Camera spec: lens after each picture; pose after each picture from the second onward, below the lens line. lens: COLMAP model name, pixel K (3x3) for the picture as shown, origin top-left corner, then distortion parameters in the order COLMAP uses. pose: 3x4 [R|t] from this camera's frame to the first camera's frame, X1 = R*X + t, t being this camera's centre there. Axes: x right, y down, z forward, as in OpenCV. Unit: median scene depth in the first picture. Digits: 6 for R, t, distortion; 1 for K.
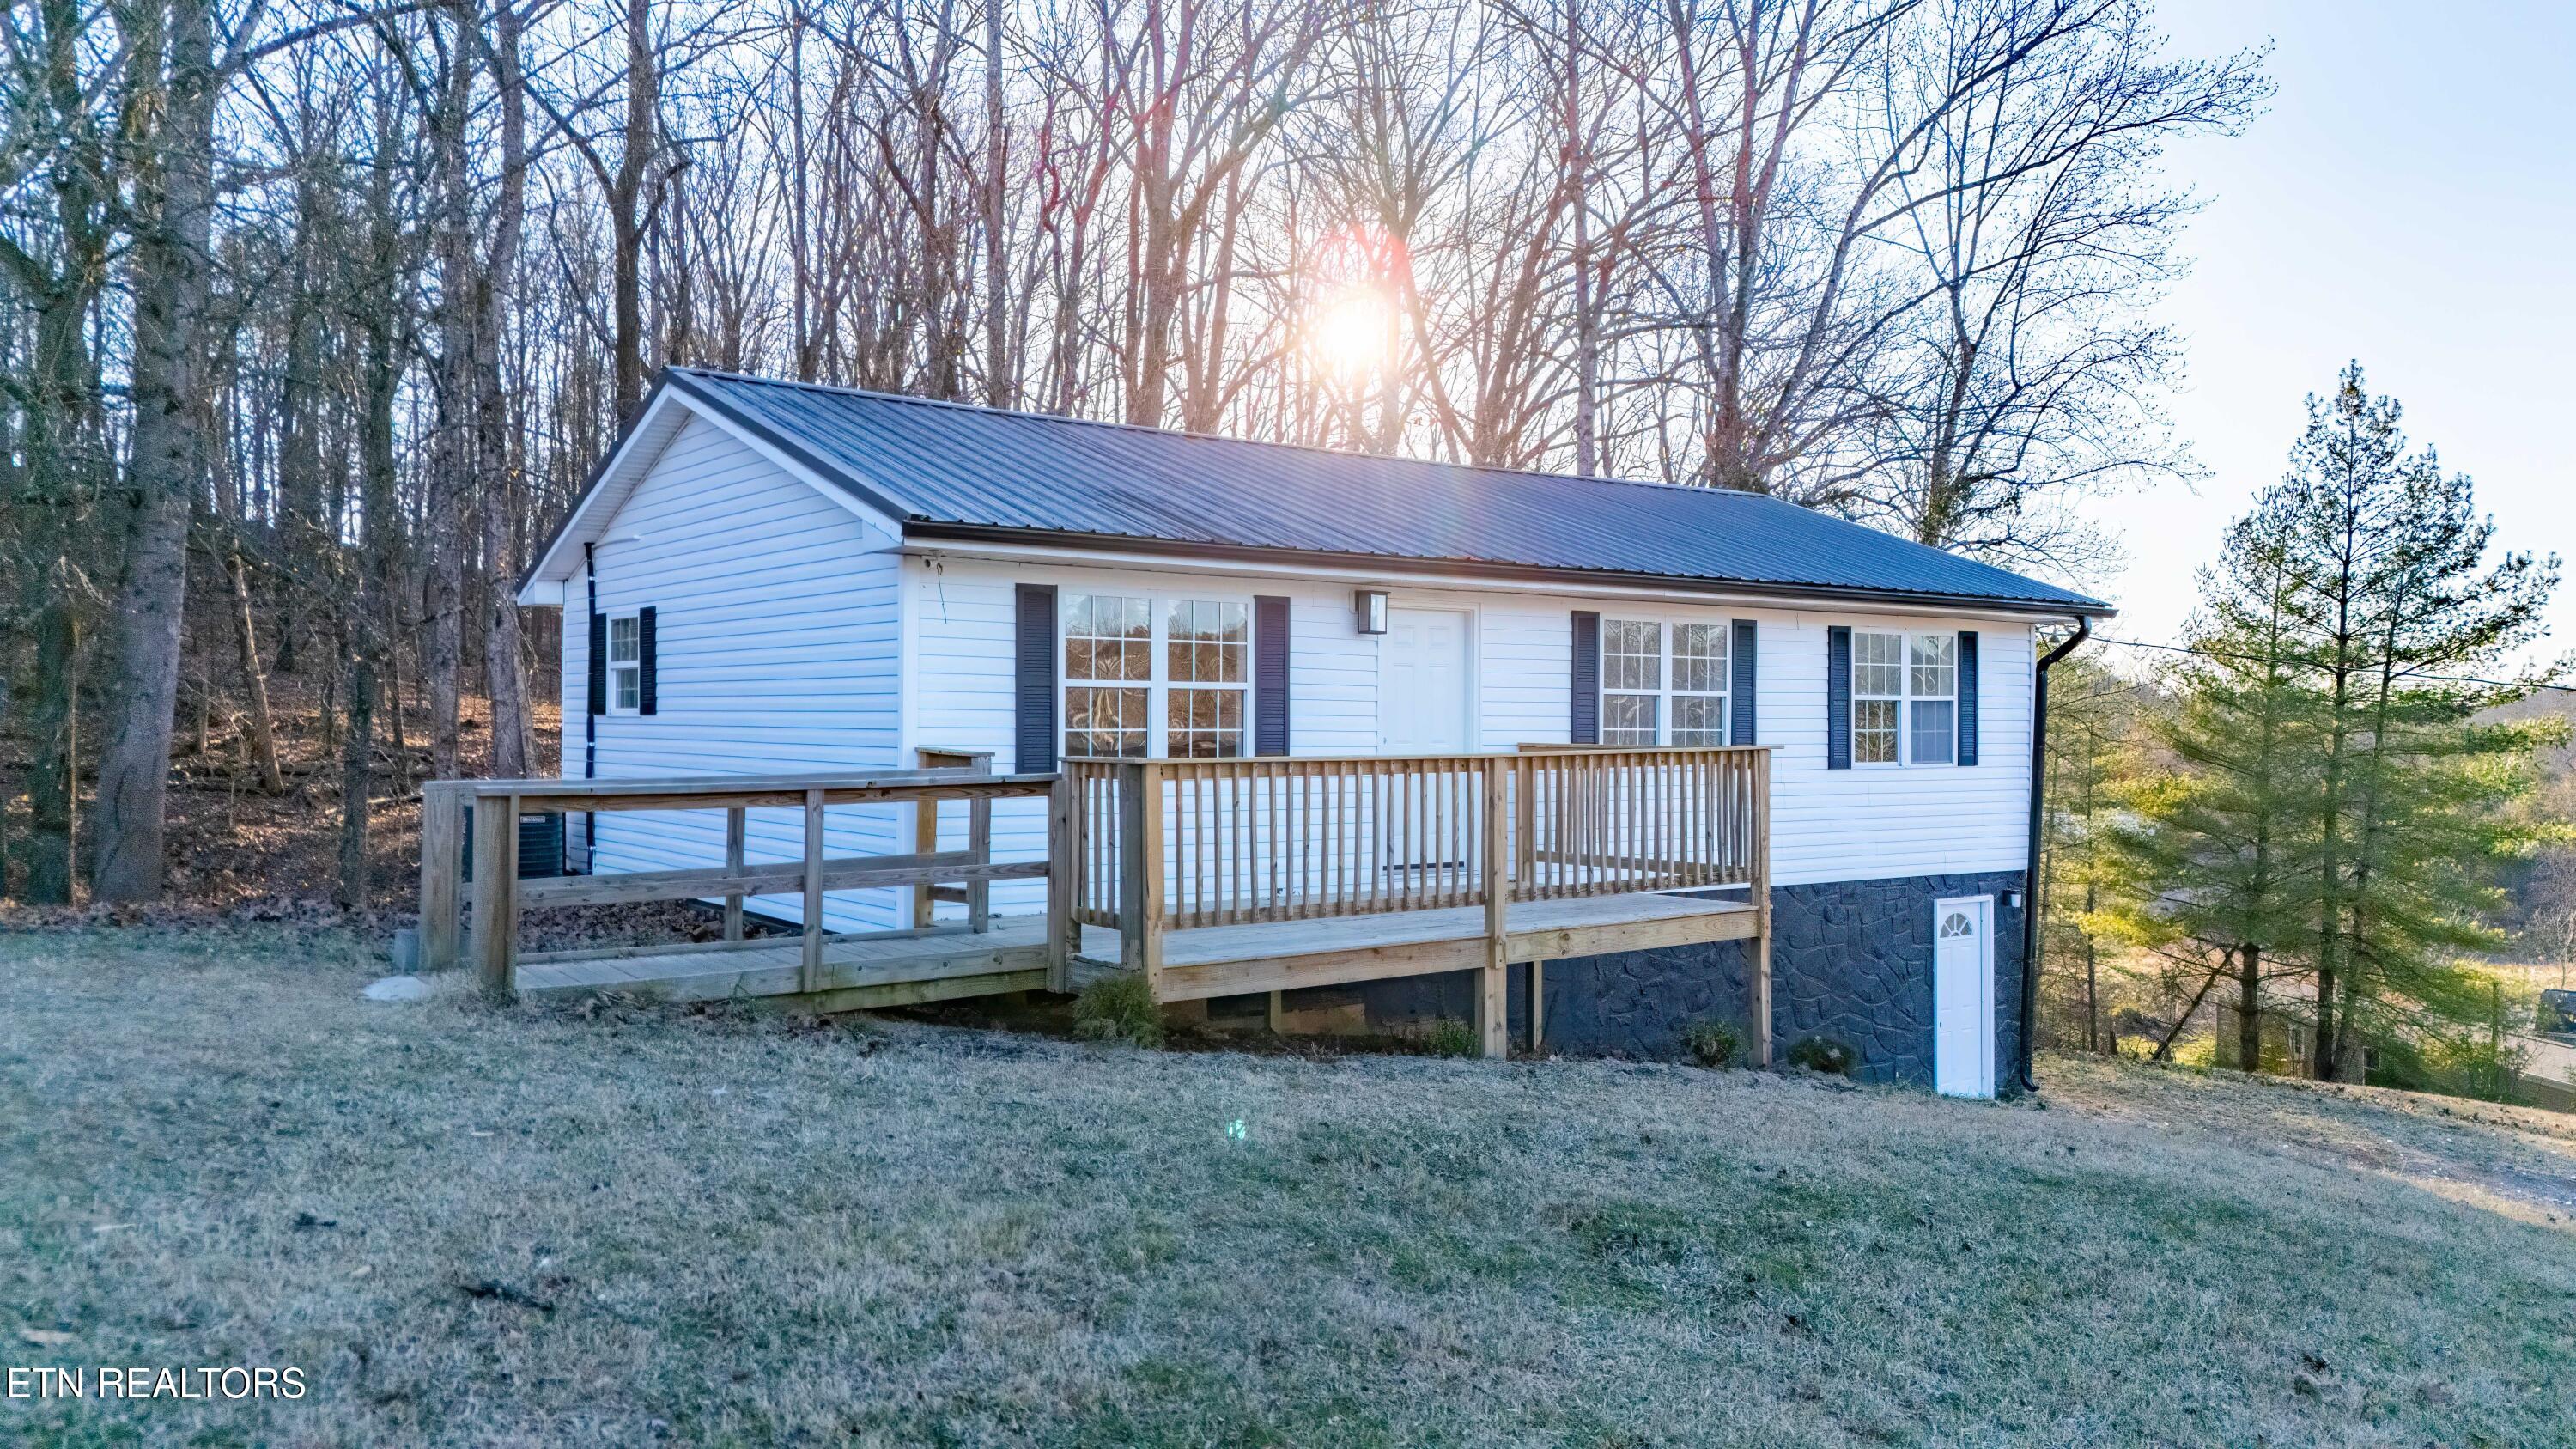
lens RADIAL K [[1911.6, 0, 1303.9], [0, 1911.6, 786.8], [0, 0, 1]] dist [0.039140, 0.002120]
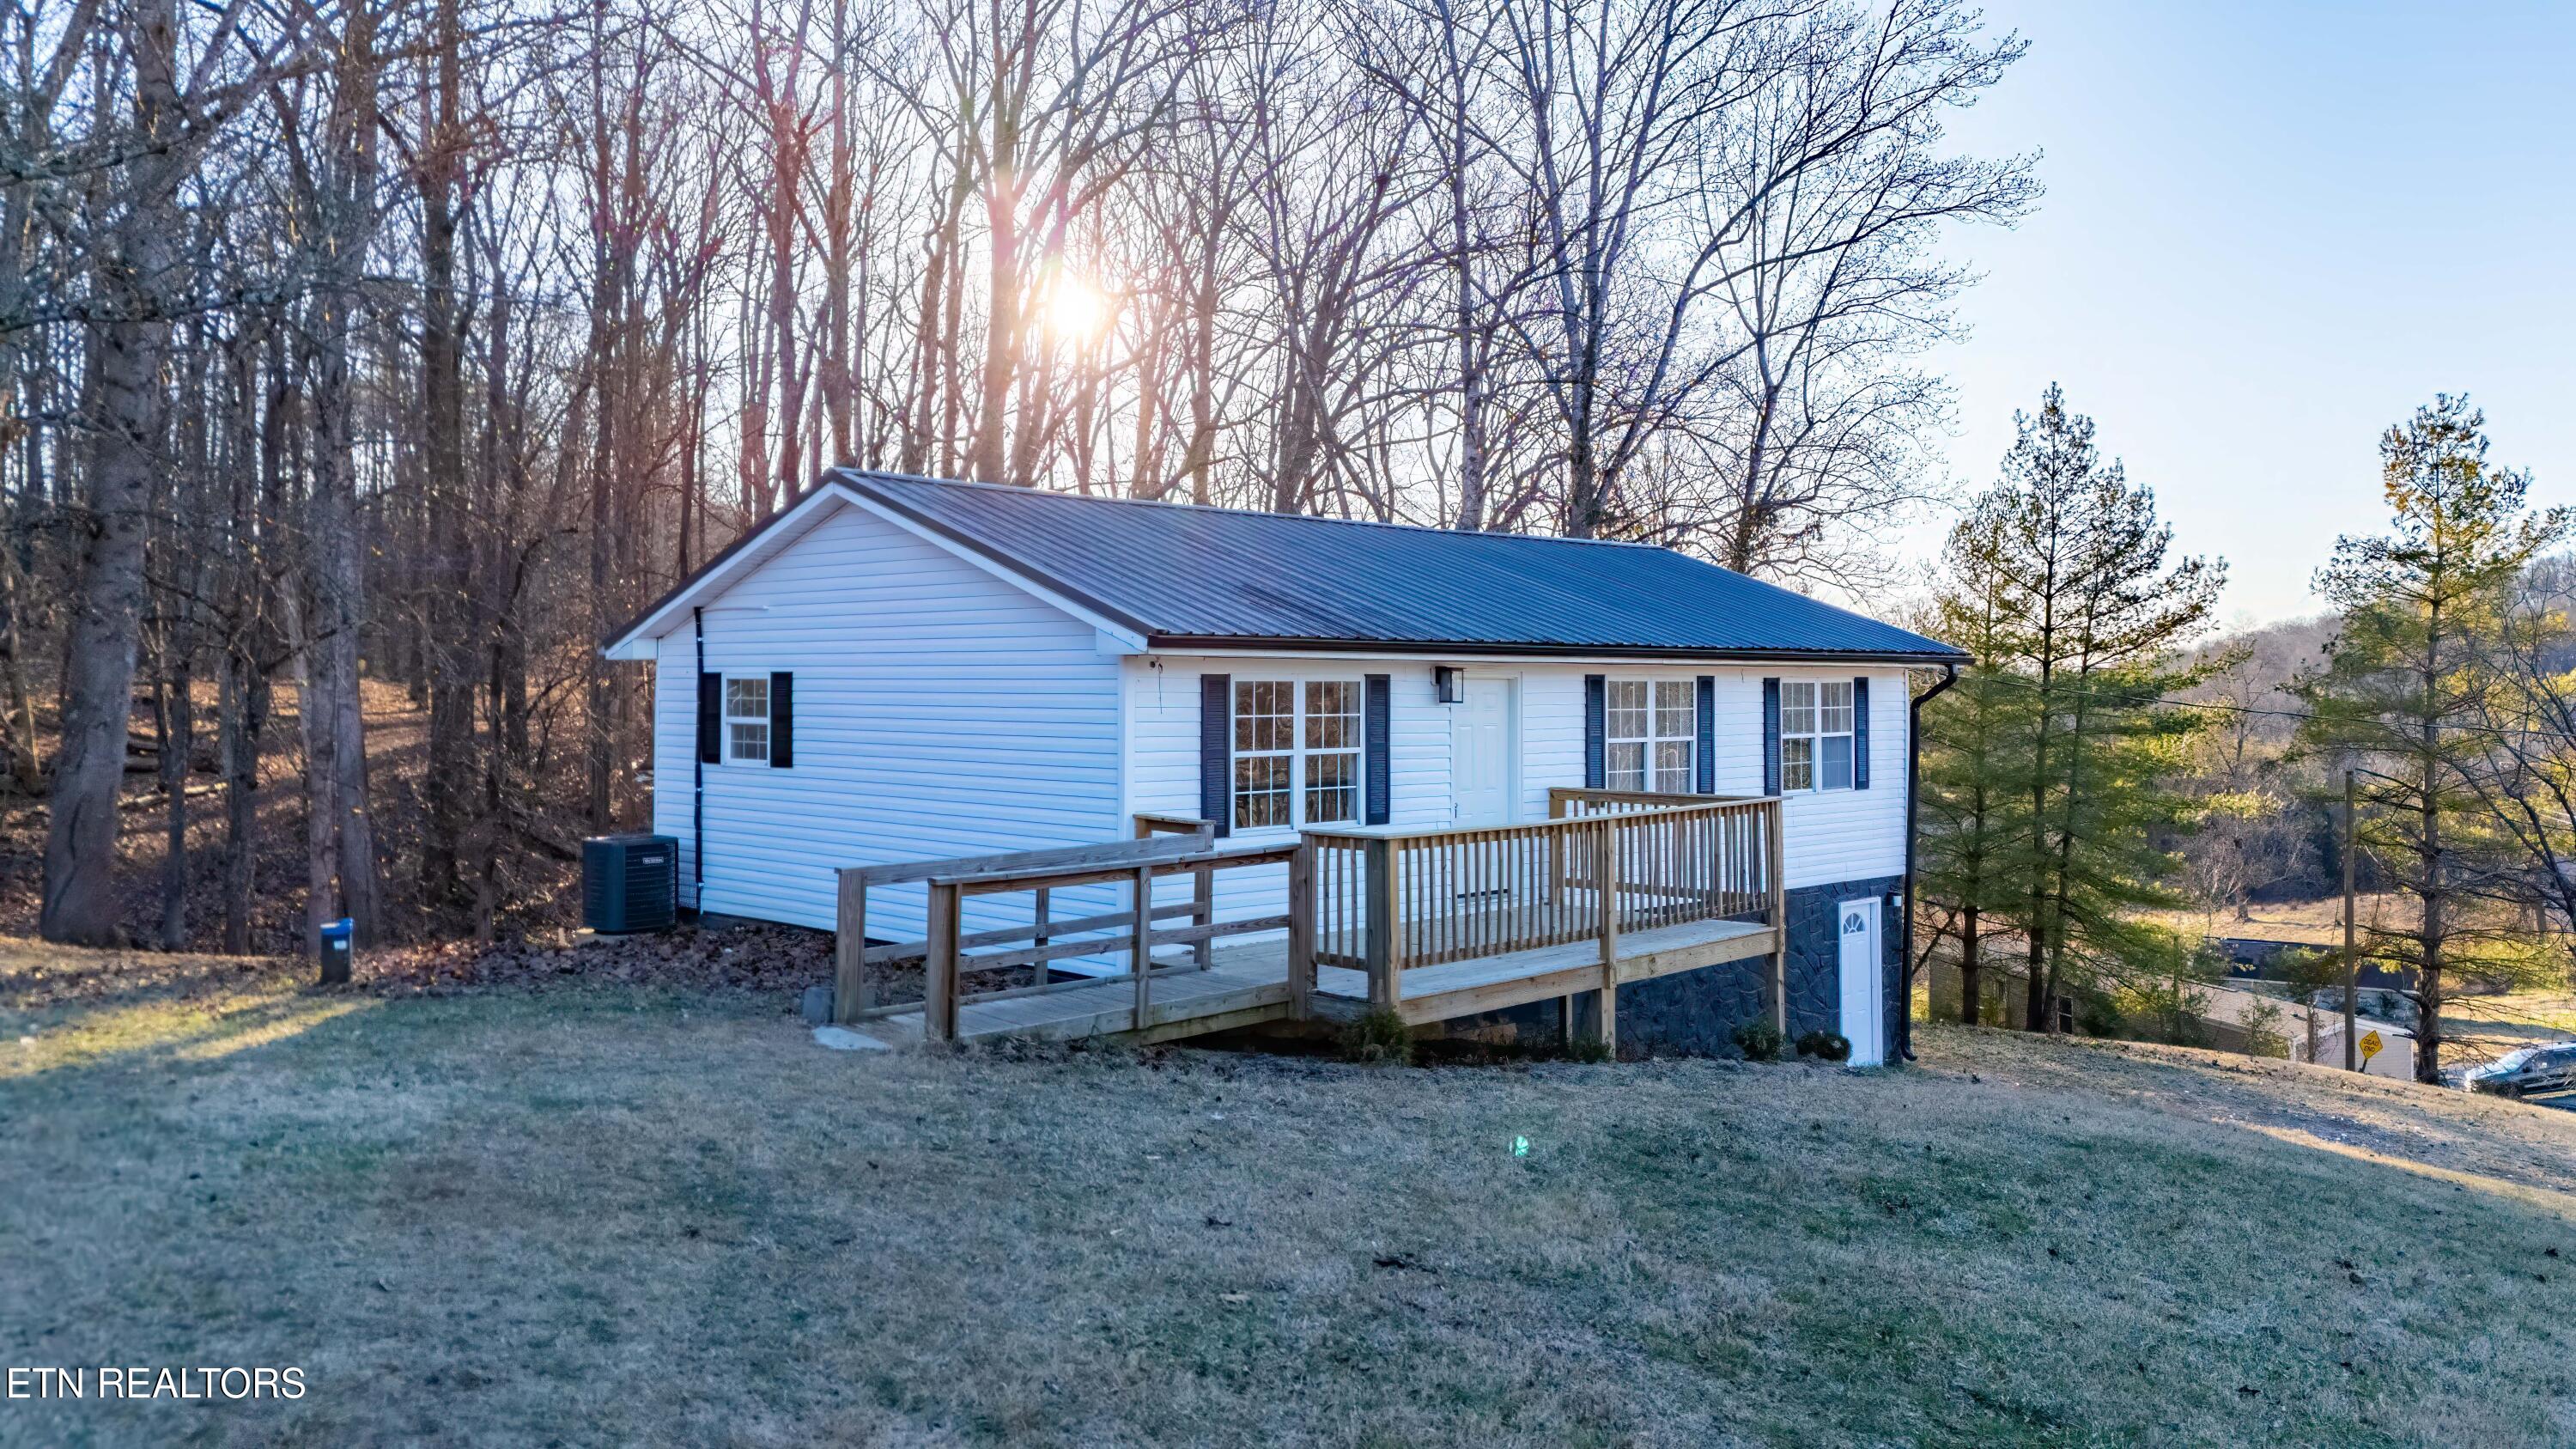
lens RADIAL K [[1937.0, 0, 1288.0], [0, 1937.0, 724.5], [0, 0, 1]] dist [0.036377, -0.000753]
pose [[0.989373, -0.005838, 0.145285, -0.178689], [0.007564, 0.999907, -0.011329, -0.039672], [-0.145205, 0.012308, 0.989325, -0.138707]]
